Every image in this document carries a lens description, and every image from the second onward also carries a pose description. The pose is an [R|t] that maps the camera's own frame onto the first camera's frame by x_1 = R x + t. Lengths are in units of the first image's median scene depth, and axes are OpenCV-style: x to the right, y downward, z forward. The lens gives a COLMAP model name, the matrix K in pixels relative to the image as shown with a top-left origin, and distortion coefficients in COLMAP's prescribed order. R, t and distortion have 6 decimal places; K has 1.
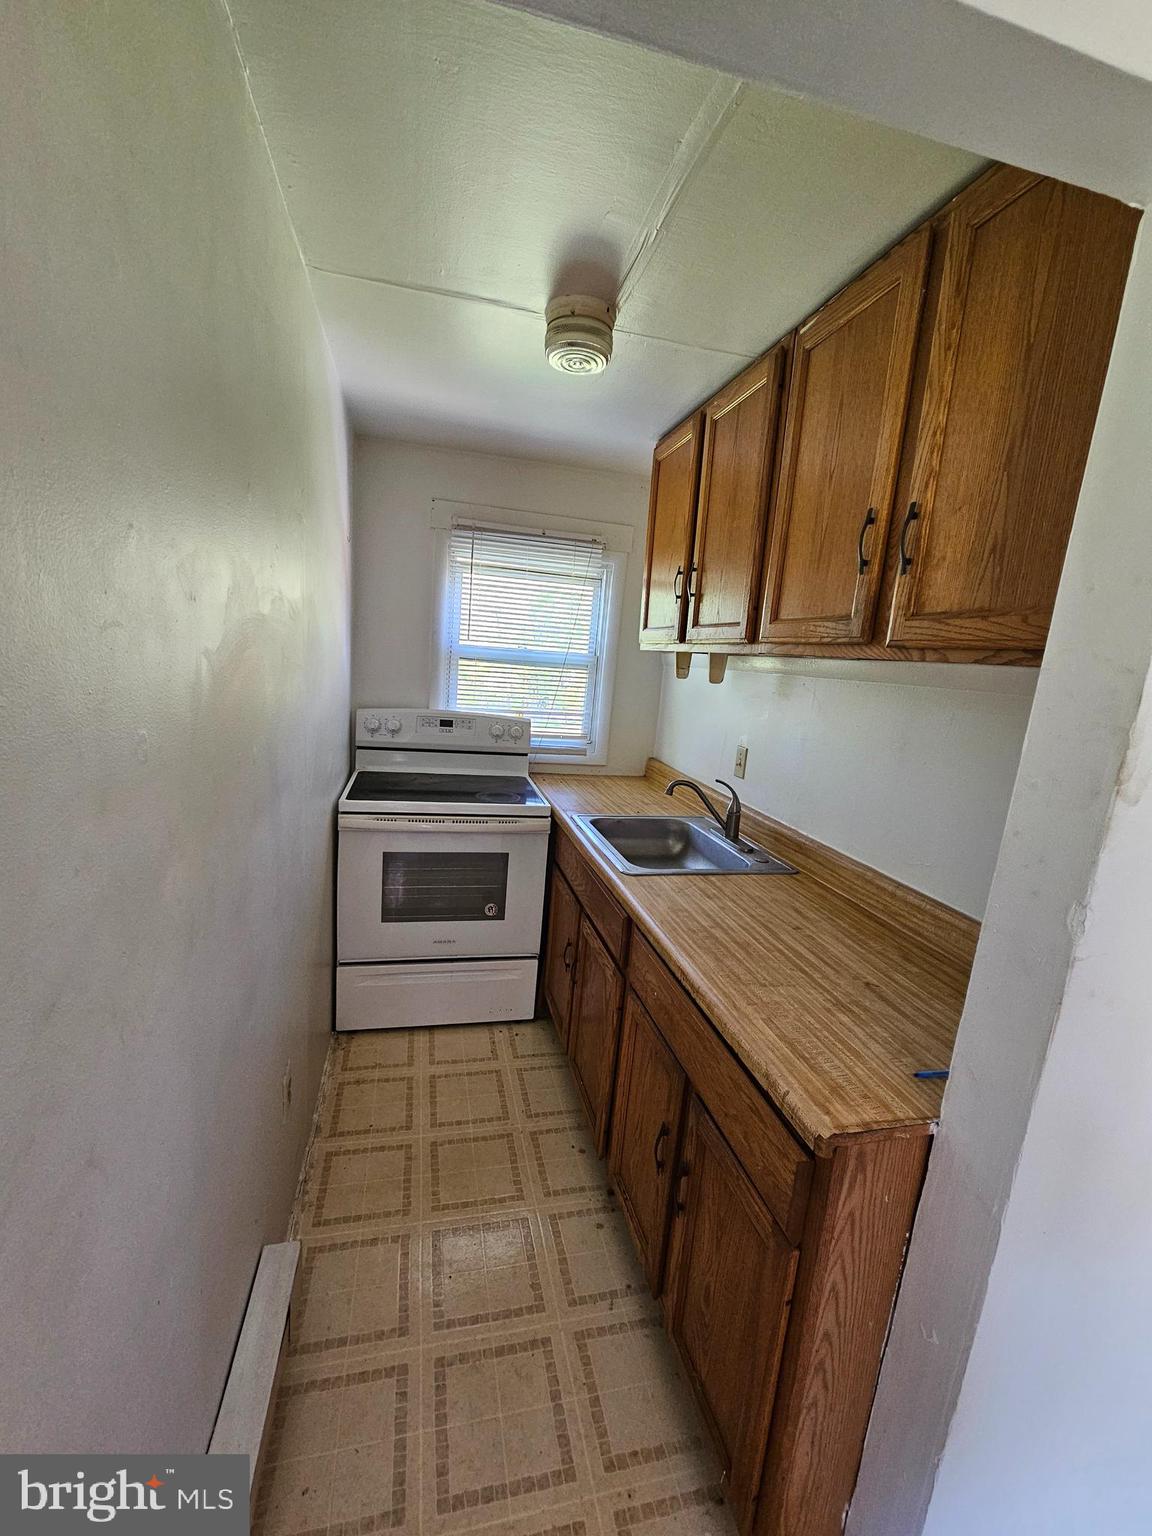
lens RADIAL K [[627.9, 0, 576.6], [0, 627.9, 776.4], [0, 0, 1]] dist [0.001675, 0.000187]
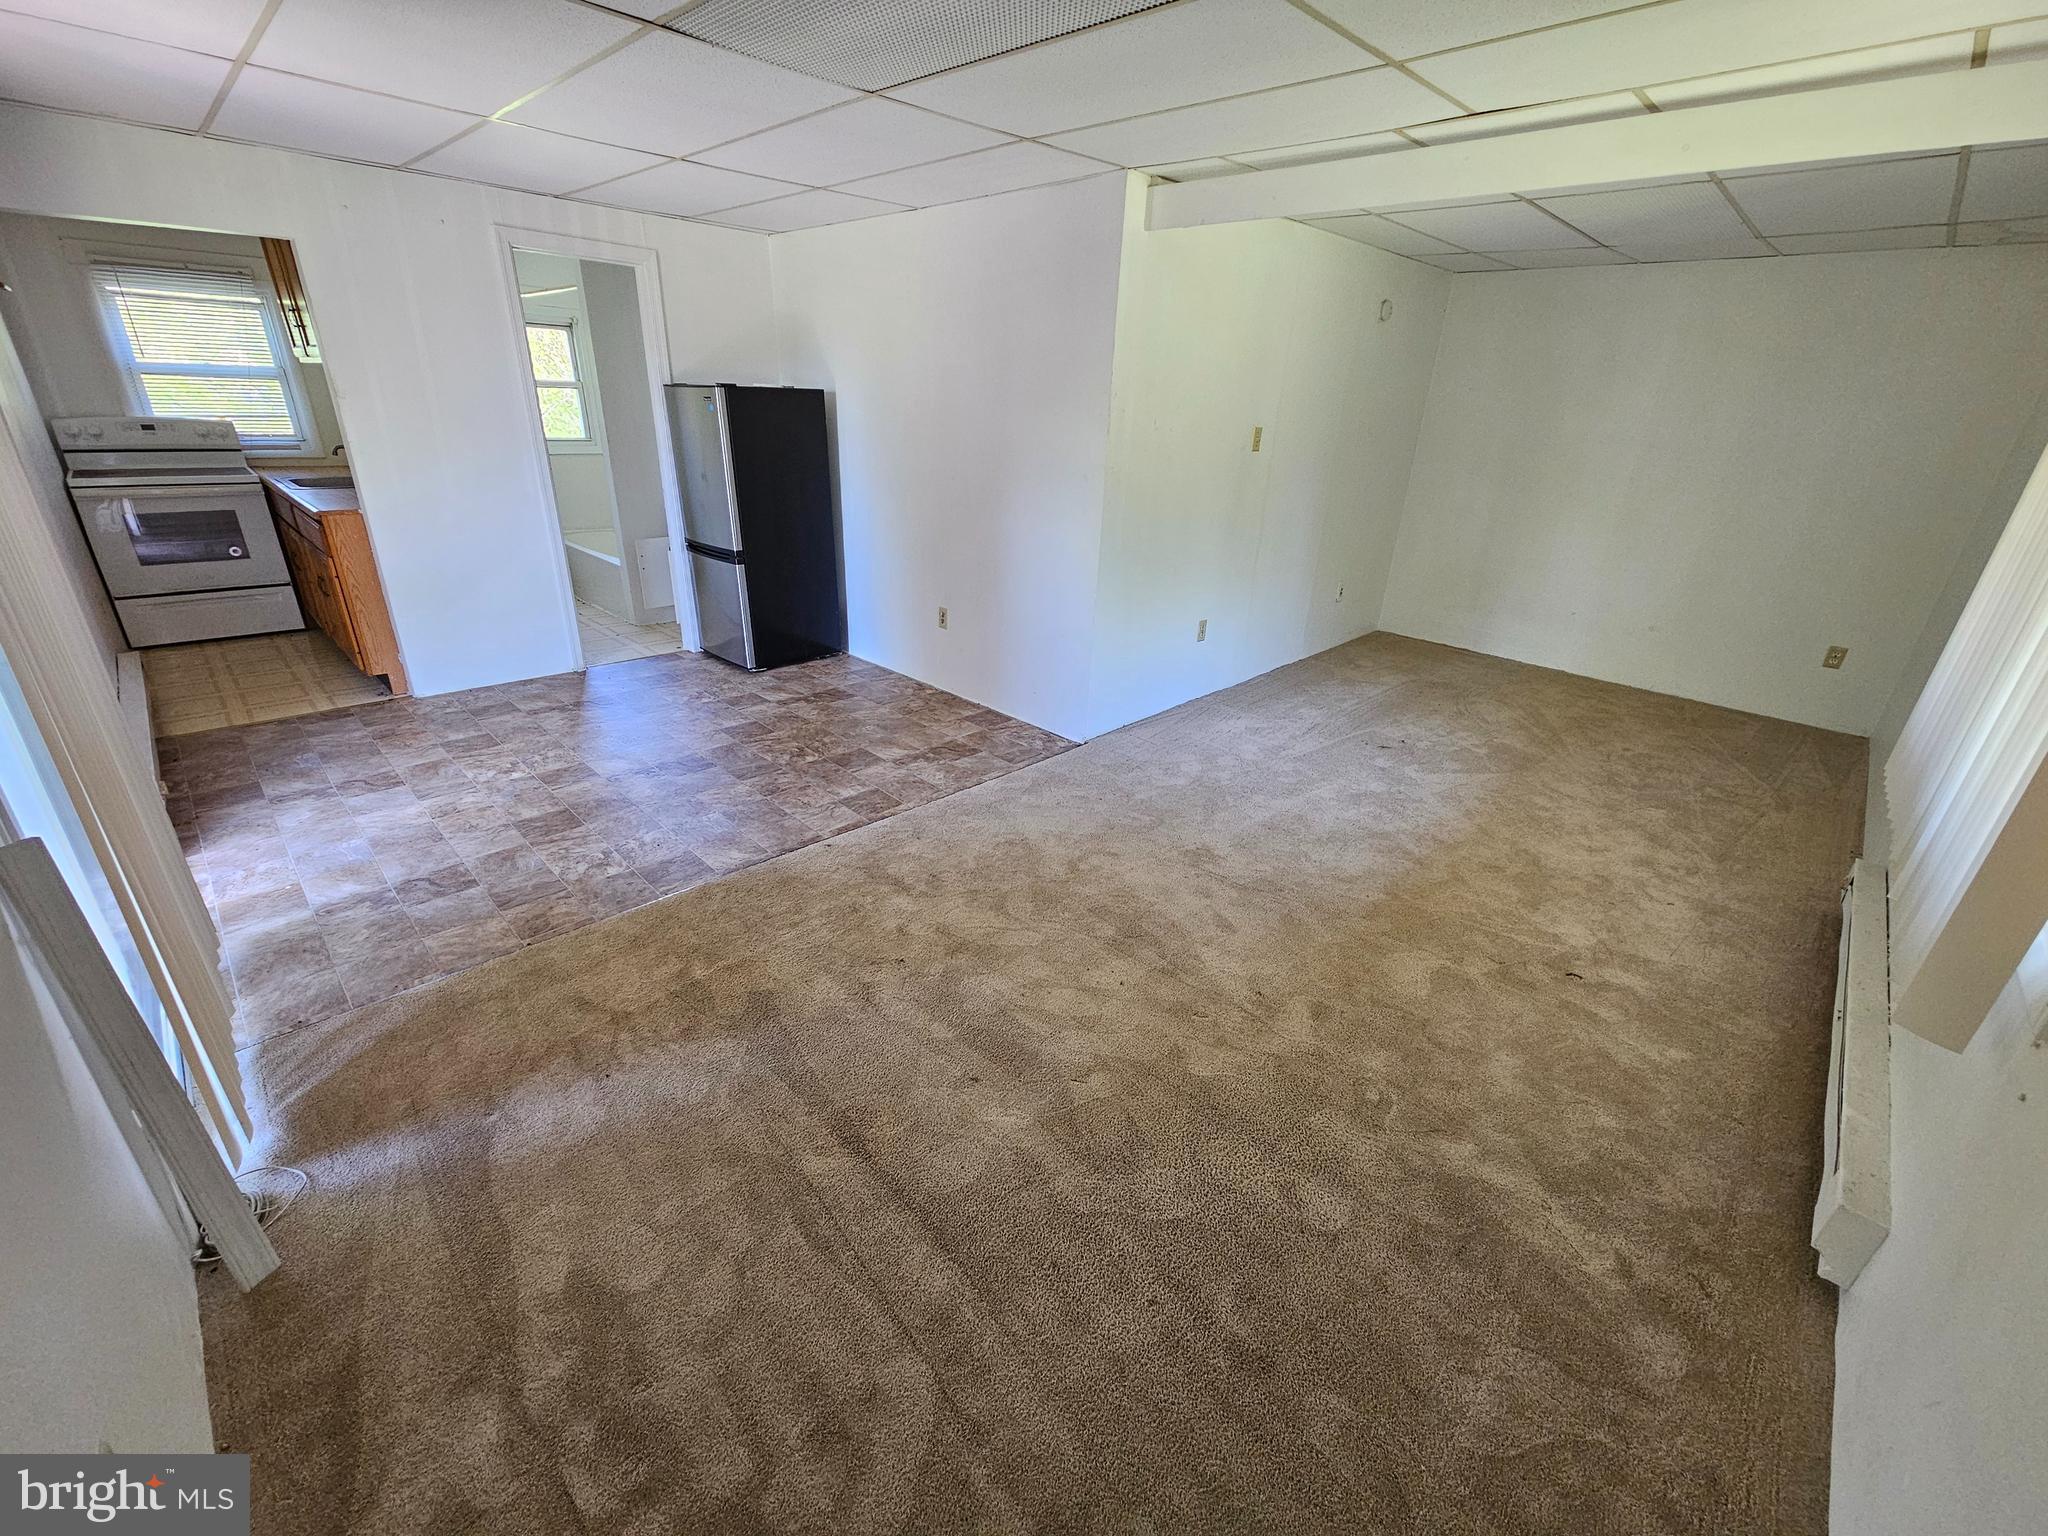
lens RADIAL K [[847.1, 0, 1019.5], [0, 847.1, 773.3], [0, 0, 1]] dist [-0.000608, -0.000182]
pose [[0.853940, -0.246854, 0.458094, 0.345774], [0.123713, 0.951387, 0.282060, 0.320248], [-0.505452, -0.184190, 0.842966, -1.484278]]
